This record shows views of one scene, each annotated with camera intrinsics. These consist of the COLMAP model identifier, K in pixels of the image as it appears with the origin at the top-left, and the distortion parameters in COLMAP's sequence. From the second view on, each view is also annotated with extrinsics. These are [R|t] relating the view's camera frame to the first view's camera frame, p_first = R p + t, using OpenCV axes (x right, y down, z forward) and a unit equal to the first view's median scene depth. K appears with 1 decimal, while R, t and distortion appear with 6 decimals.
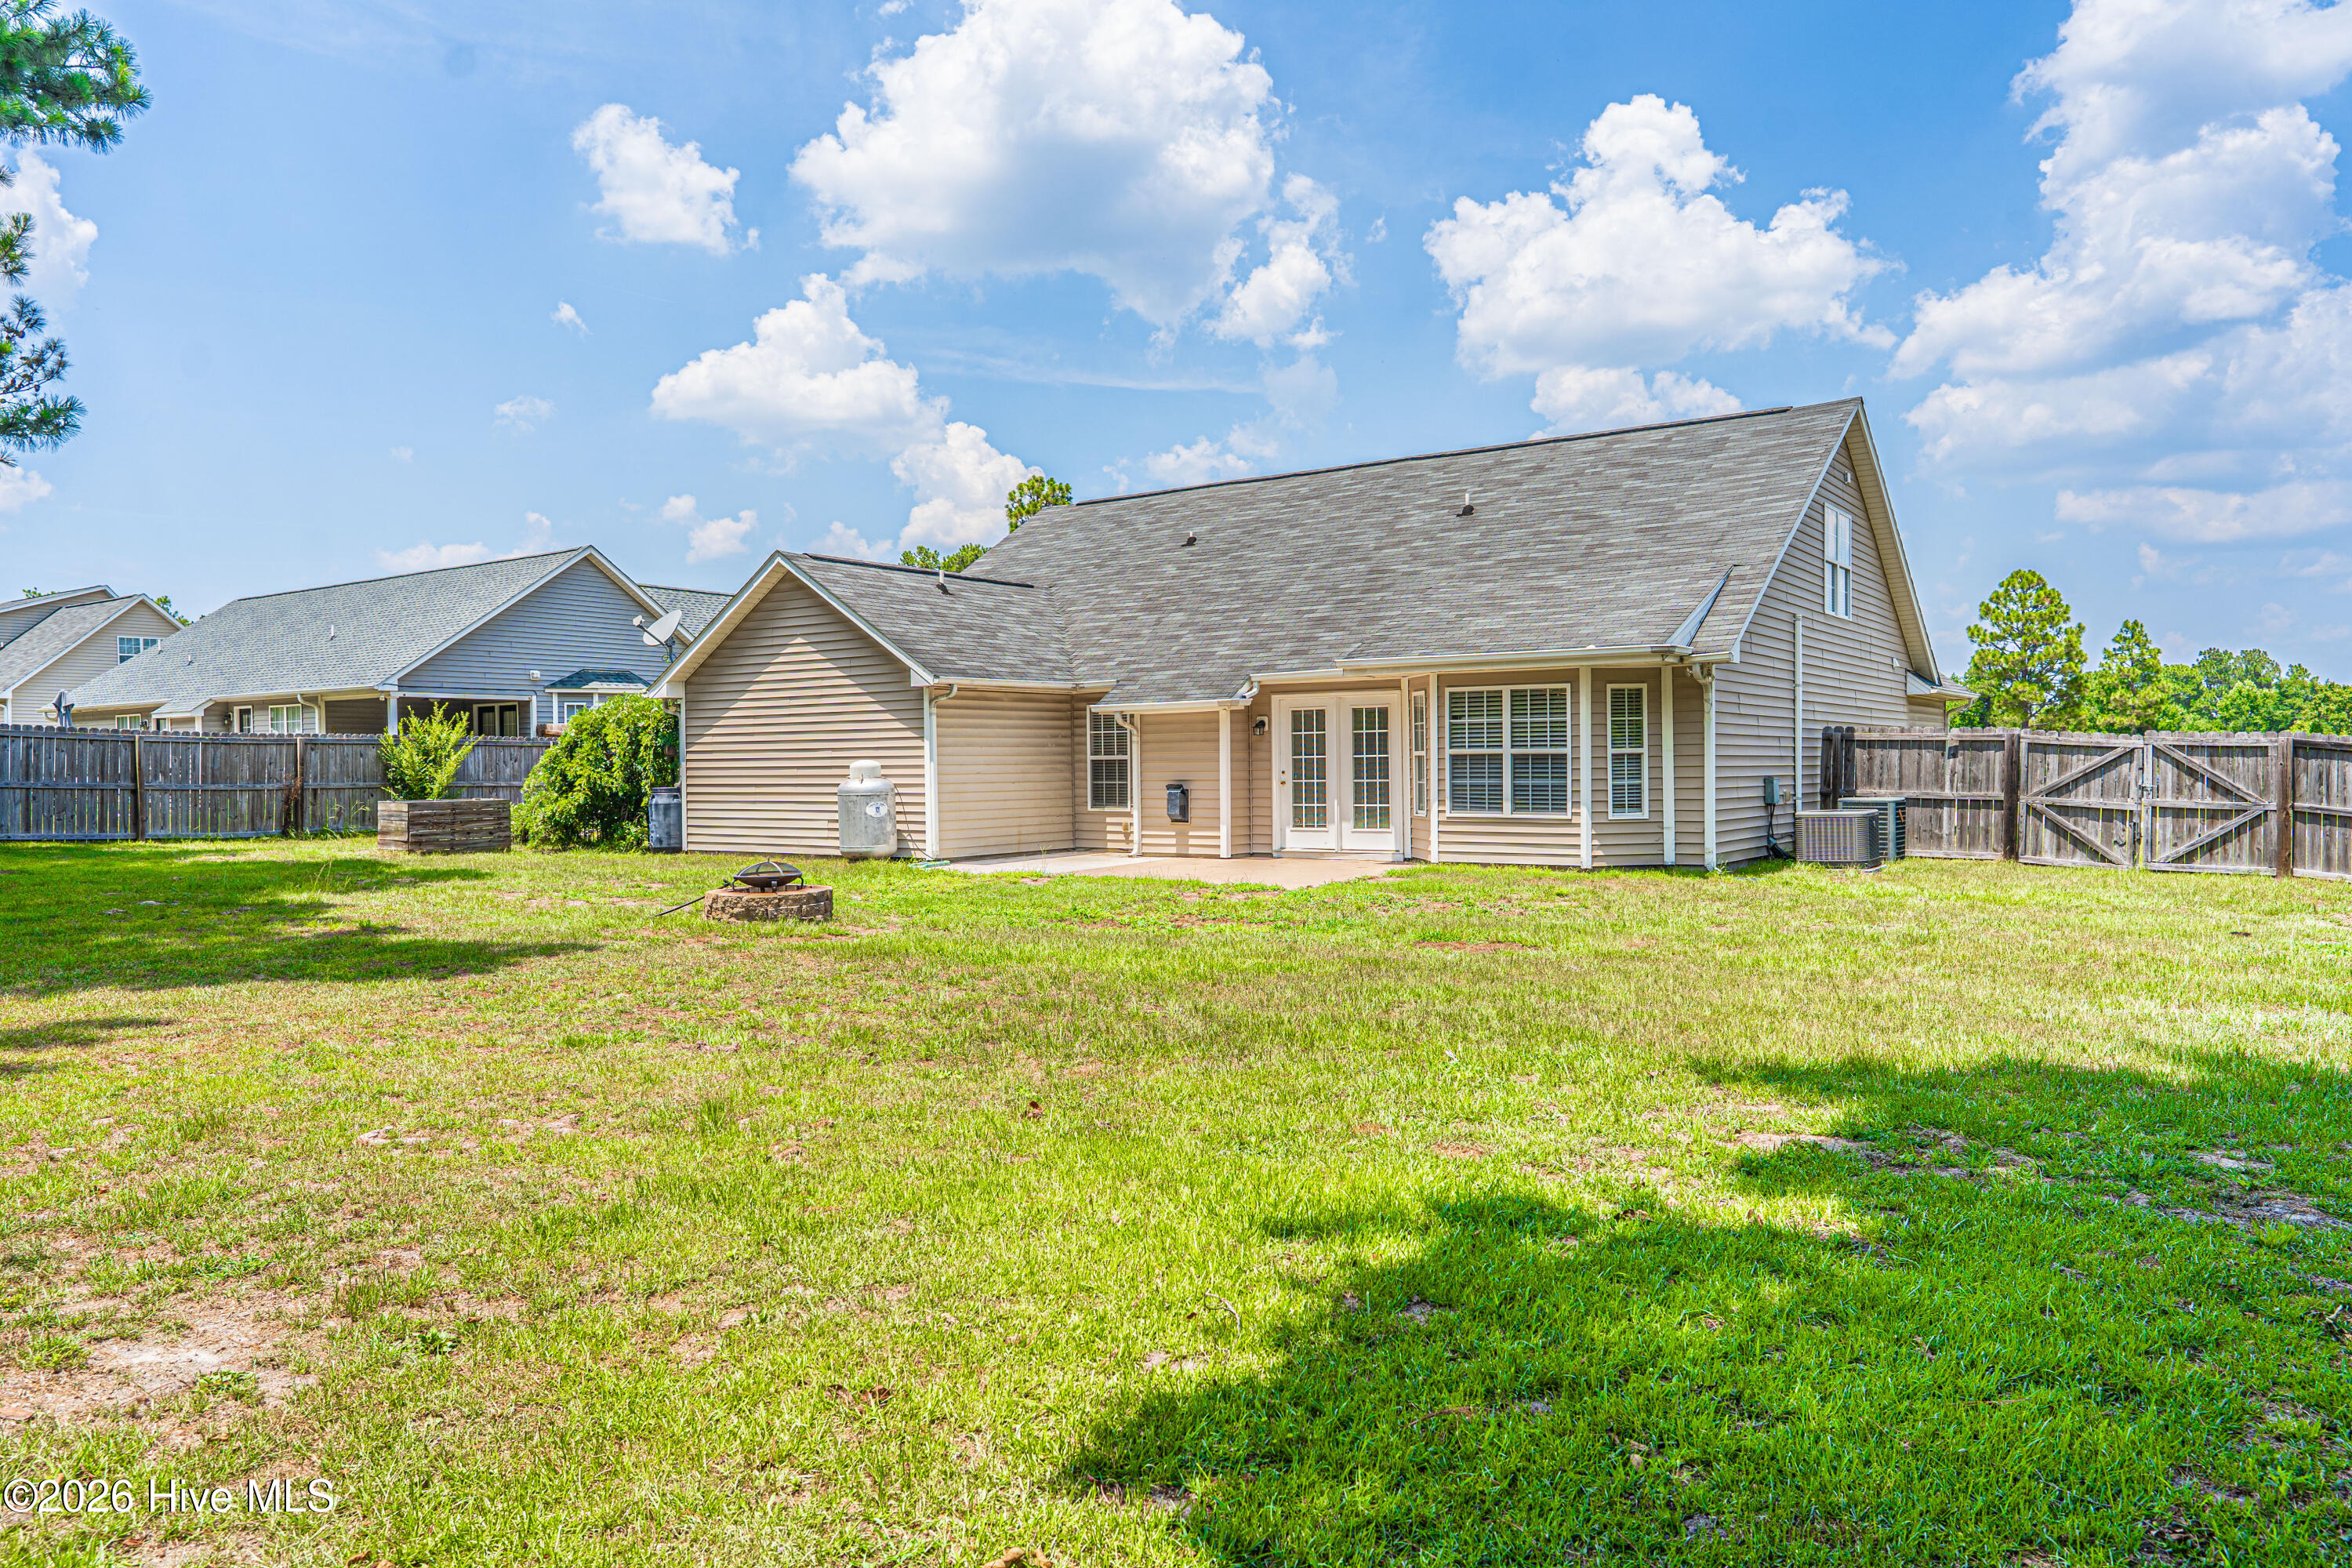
lens RADIAL K [[1559.8, 0, 1176.0], [0, 1559.8, 784.0], [0, 0, 1]] dist [-0.001268, -0.000822]
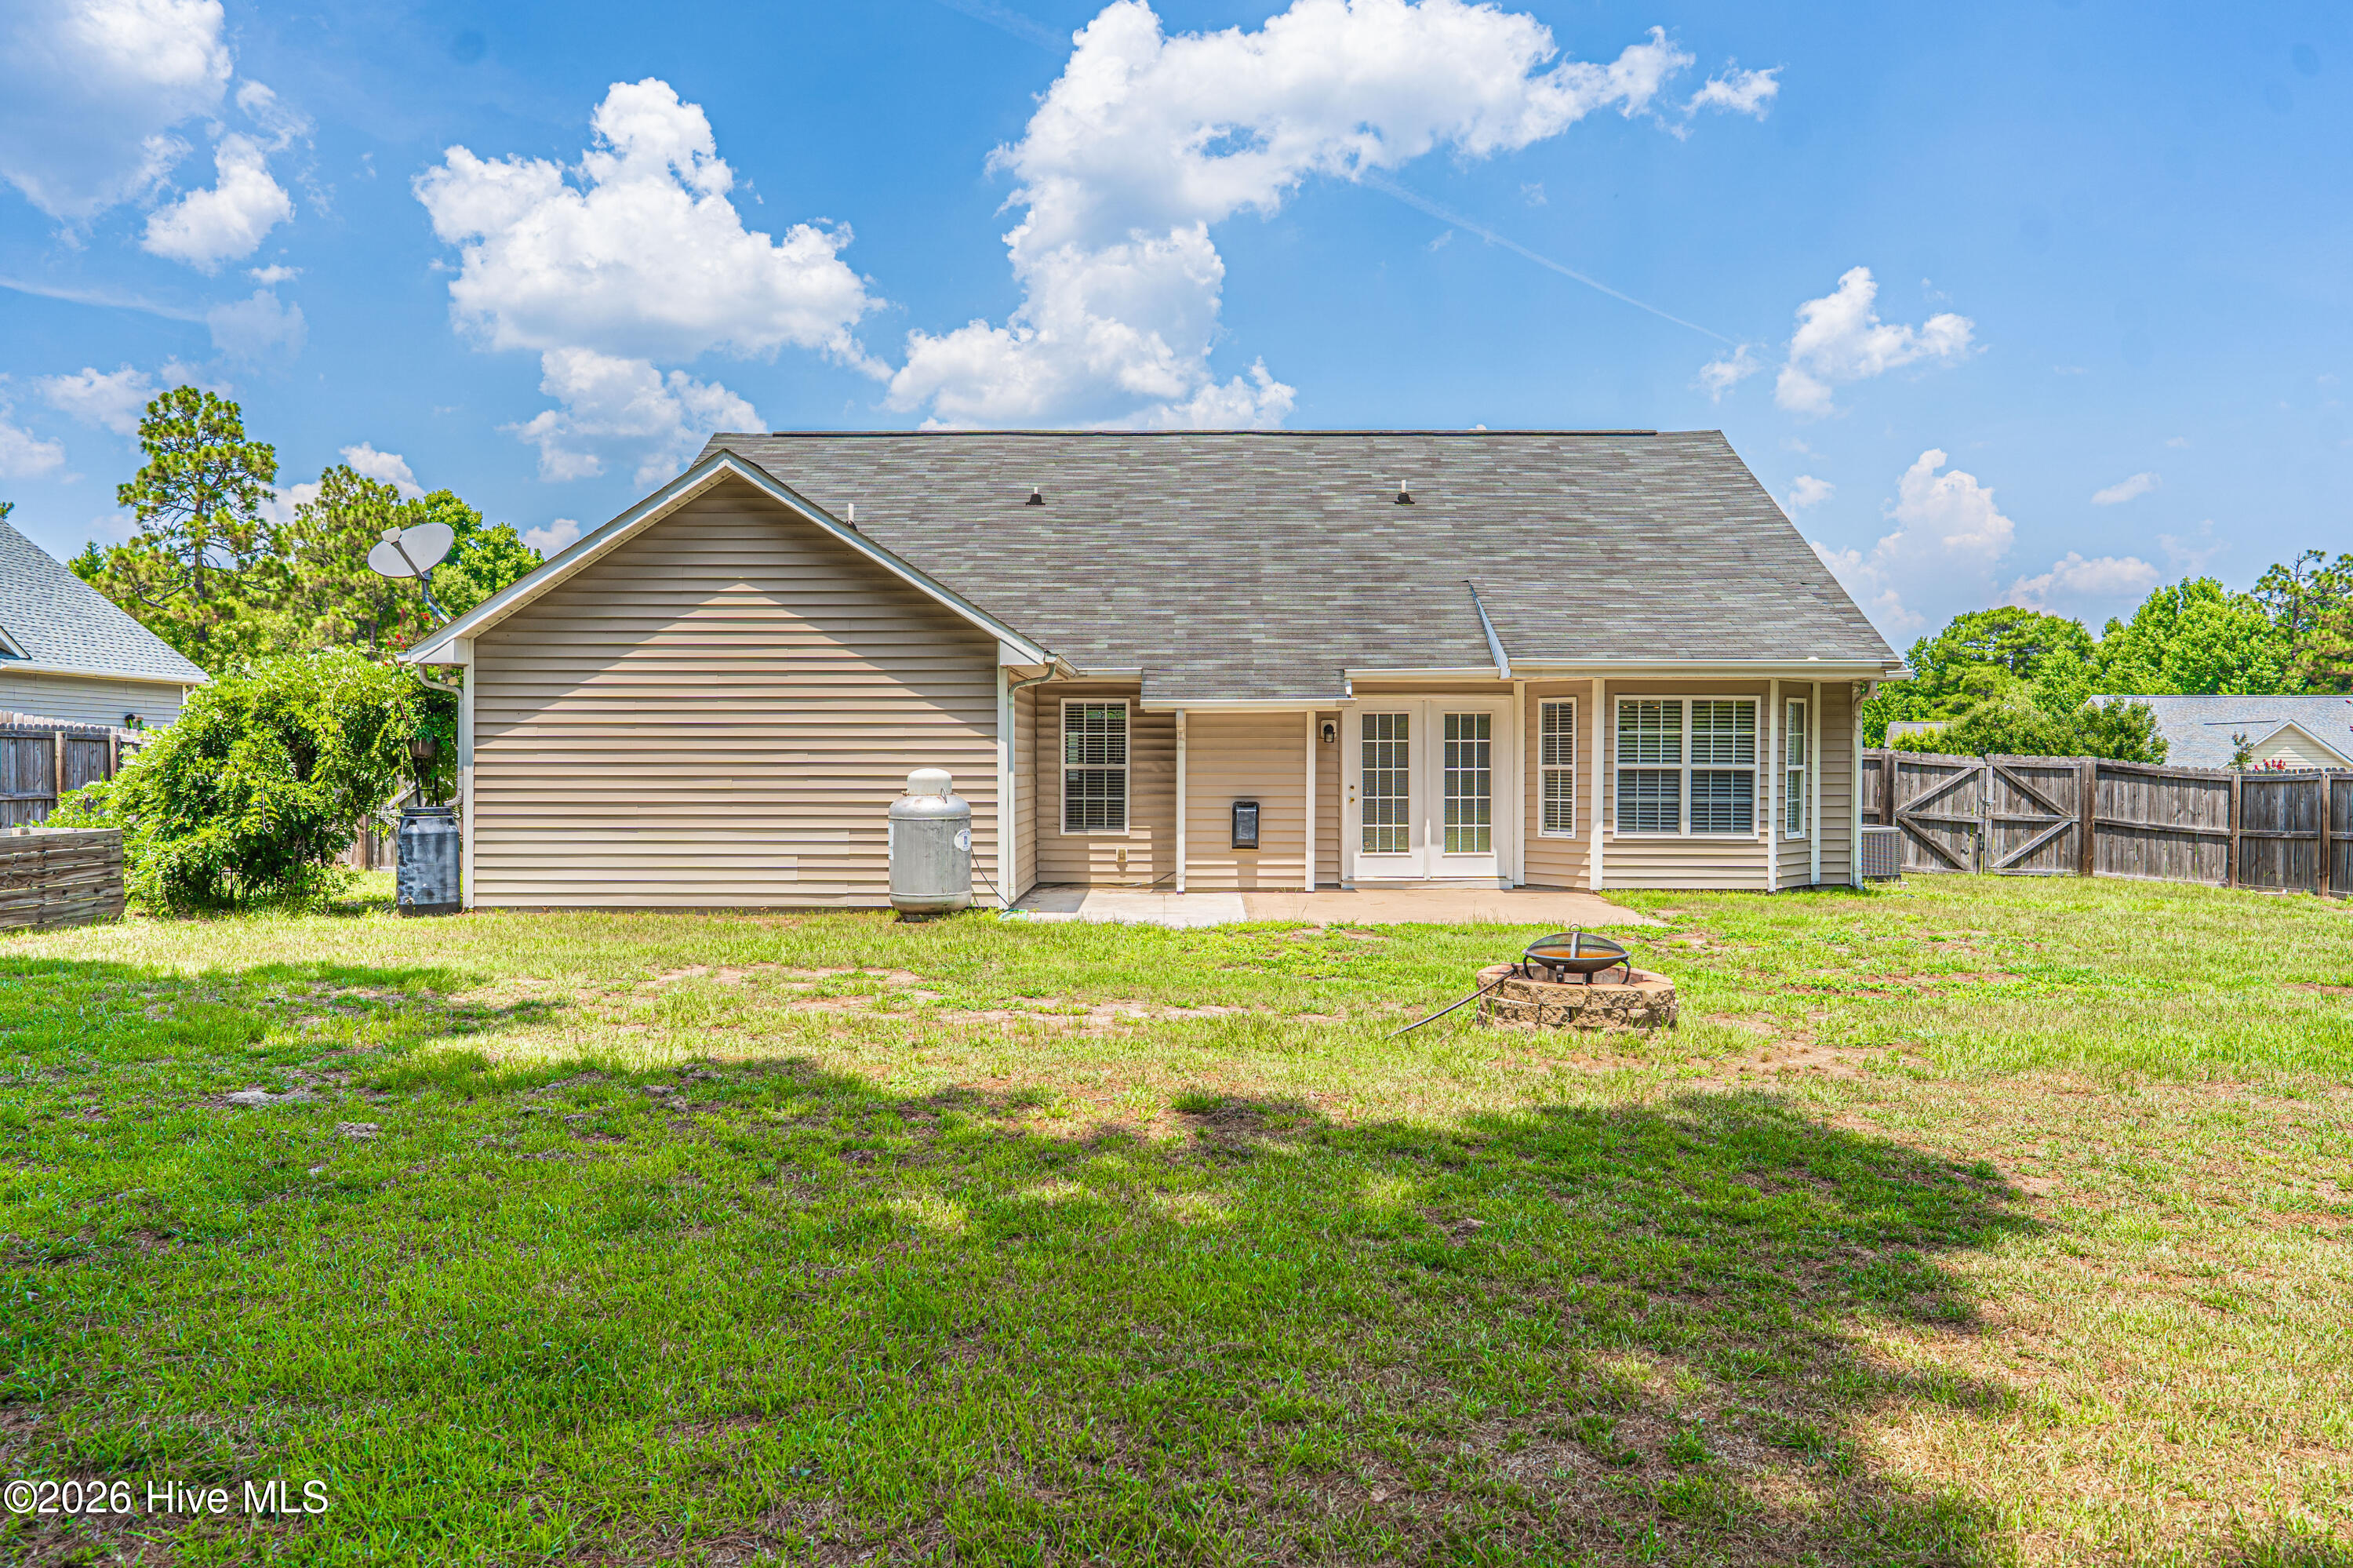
lens RADIAL K [[1582.5, 0, 1171.6], [0, 1582.5, 781.2], [0, 0, 1]] dist [0.001536, 0.000681]
pose [[0.824546, 0.004232, 0.565780, -0.516287], [-0.001875, 0.999987, -0.004748, -0.006743], [-0.565792, 0.002854, 0.824543, 0.364764]]
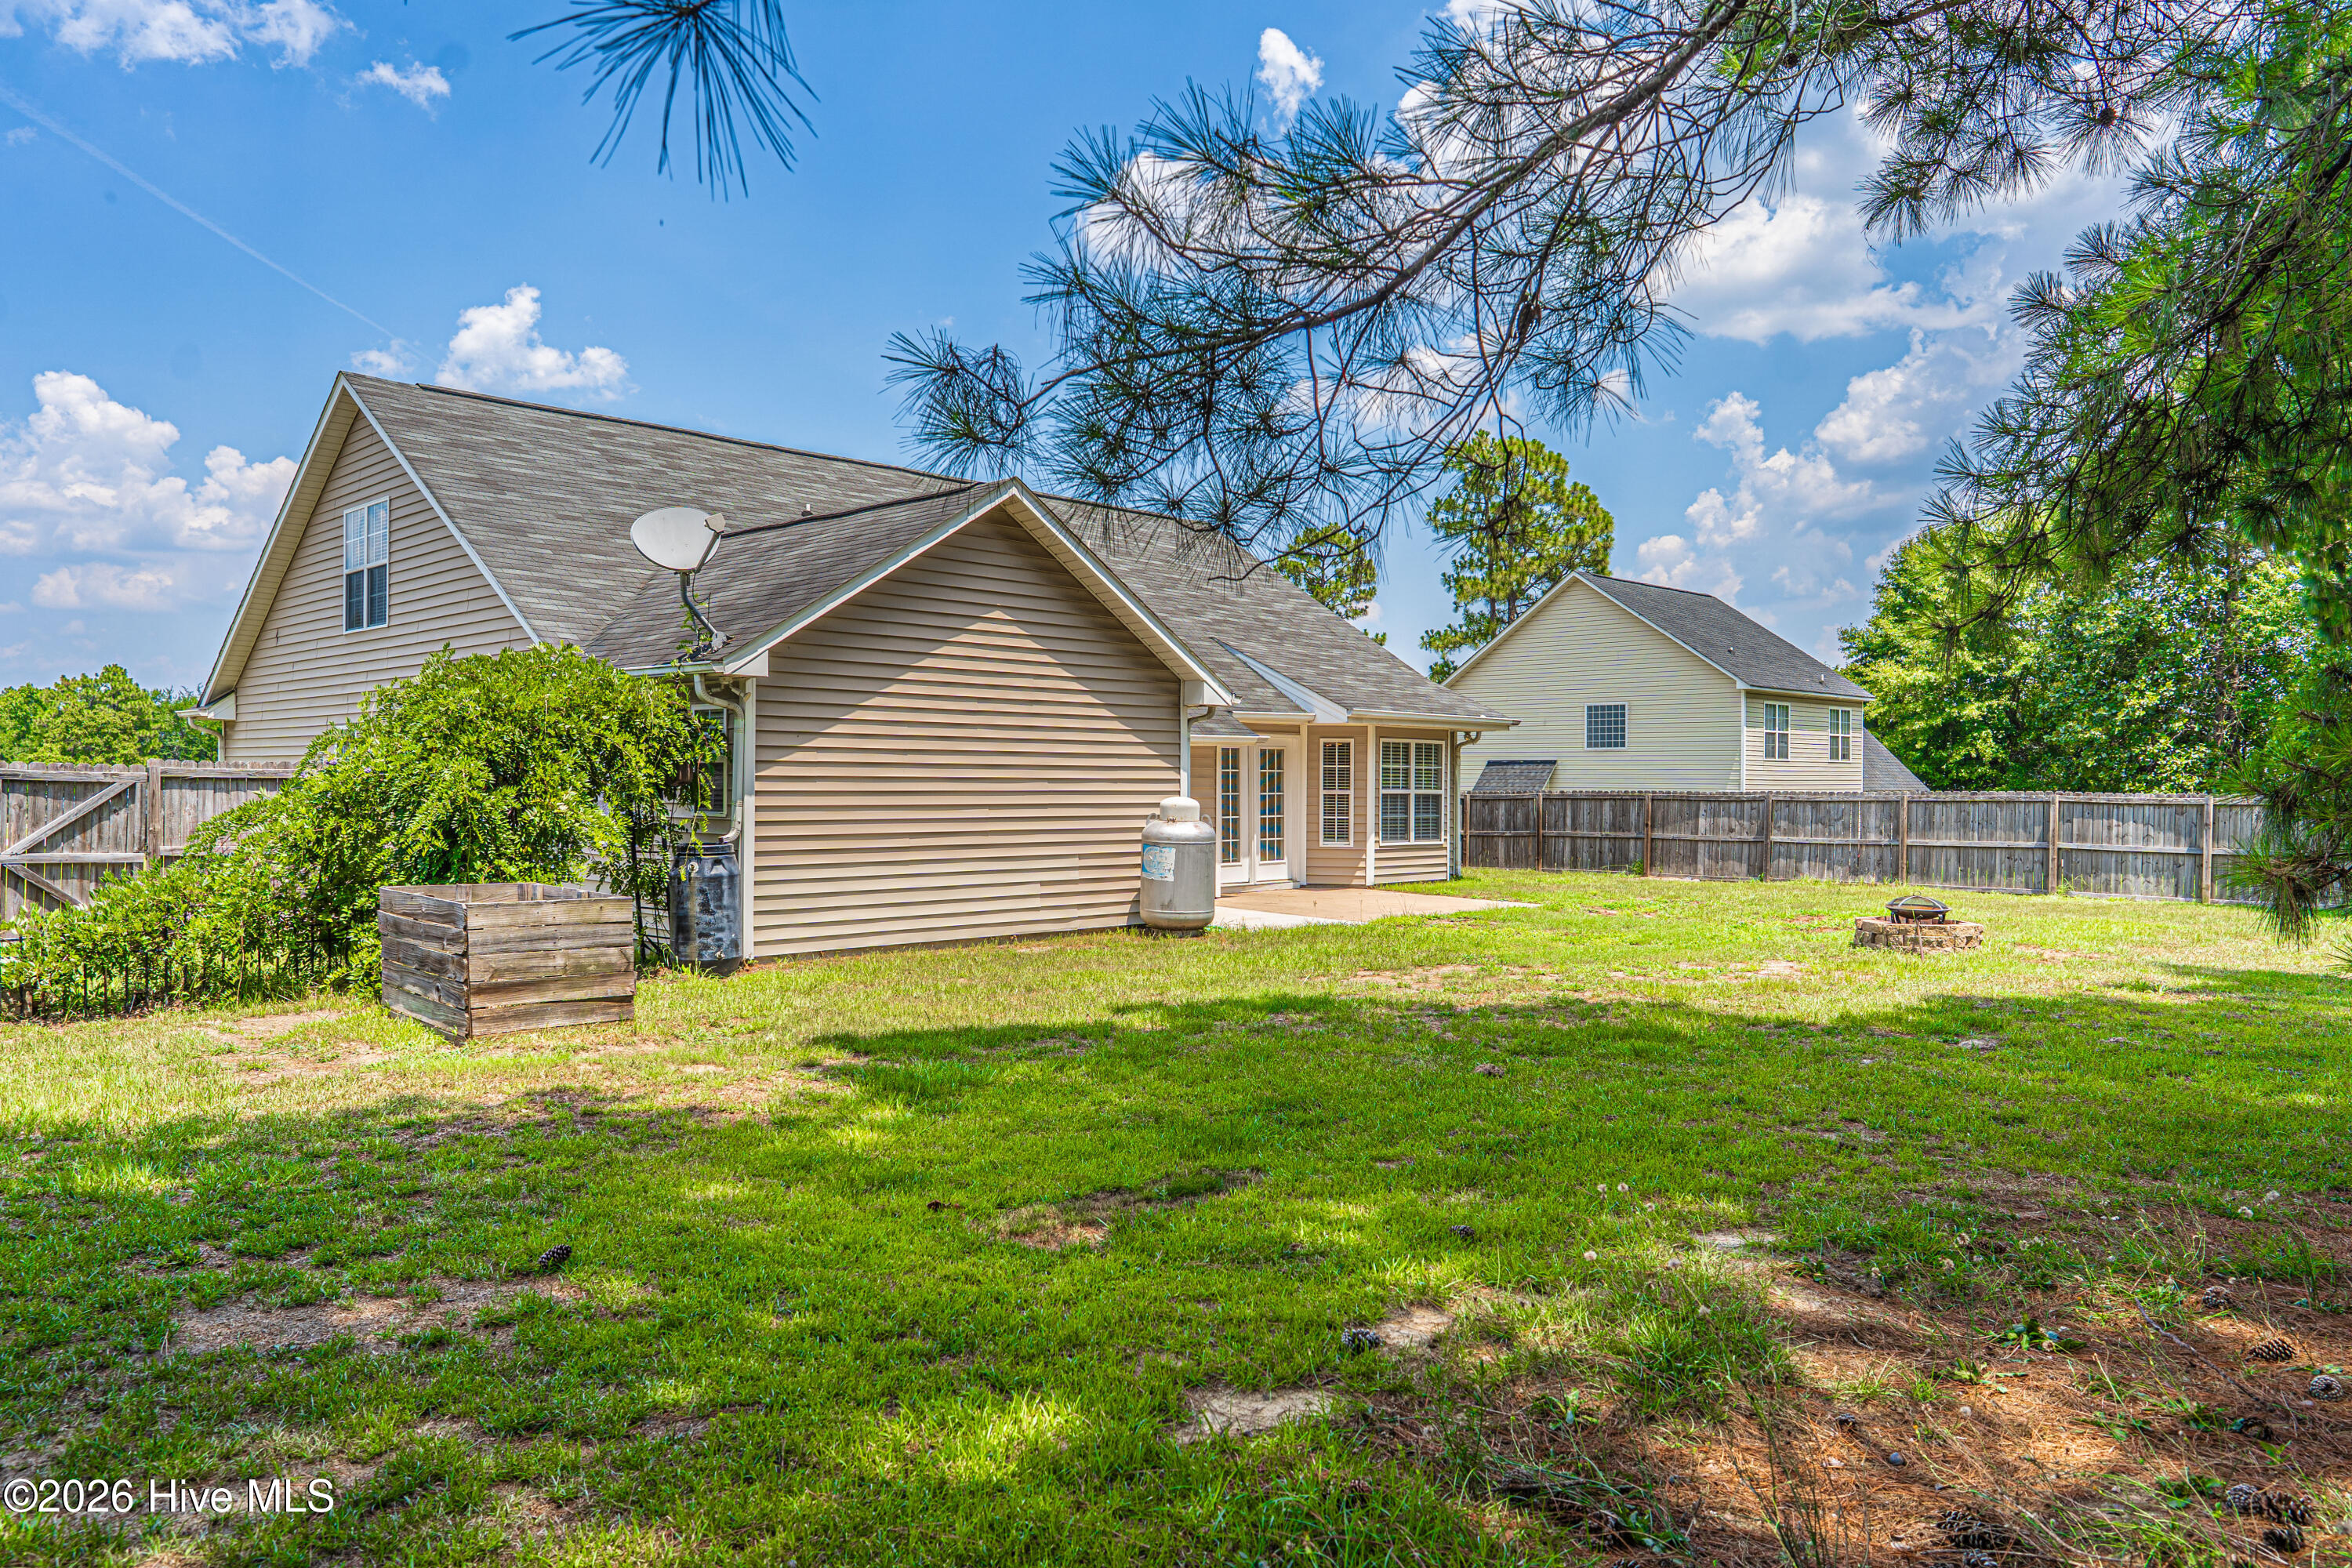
lens RADIAL K [[1581.8, 0, 1171.1], [0, 1581.8, 781.2], [0, 0, 1]] dist [0.001536, 0.000681]
pose [[0.170980, 0.010451, 0.985219, -0.973699], [0.004735, 0.999923, -0.011428, -0.014407], [-0.985263, 0.006619, 0.170918, 0.885495]]
